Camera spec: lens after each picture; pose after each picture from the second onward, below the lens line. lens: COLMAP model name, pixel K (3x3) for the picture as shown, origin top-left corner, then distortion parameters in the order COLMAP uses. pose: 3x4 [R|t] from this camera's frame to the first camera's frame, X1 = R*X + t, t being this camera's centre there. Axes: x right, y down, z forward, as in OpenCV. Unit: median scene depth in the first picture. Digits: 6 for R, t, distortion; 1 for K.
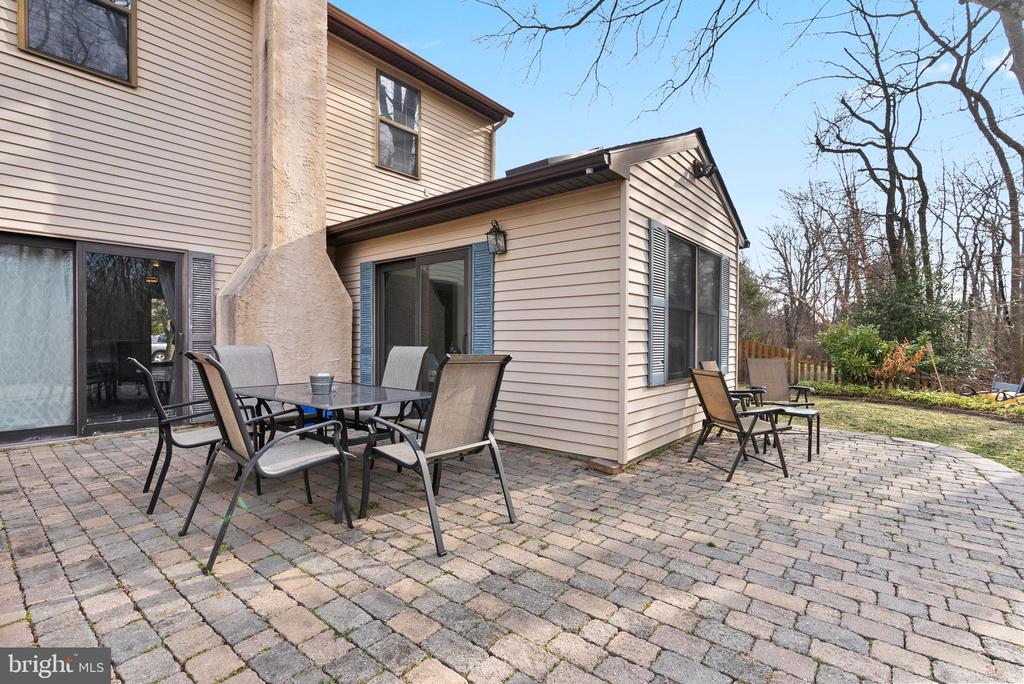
lens RADIAL K [[472.4, 0, 513.3], [0, 472.4, 343.0], [0, 0, 1]] dist [-0.009580, 0.001858]
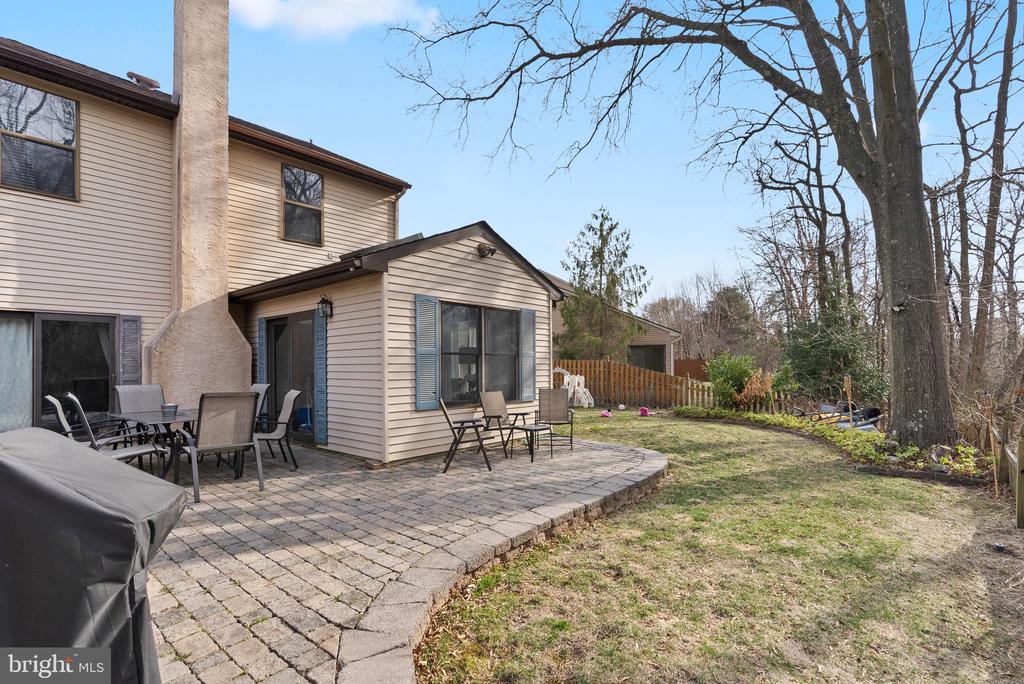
lens RADIAL K [[472.4, 0, 501.8], [0, 472.4, 360.3], [0, 0, 1]] dist [-0.009580, 0.001858]
pose [[0.999701, -0.011998, -0.021325, 0.427771], [0.011523, 0.999686, -0.022263, -0.019432], [0.021585, 0.022011, 0.999525, -0.323303]]
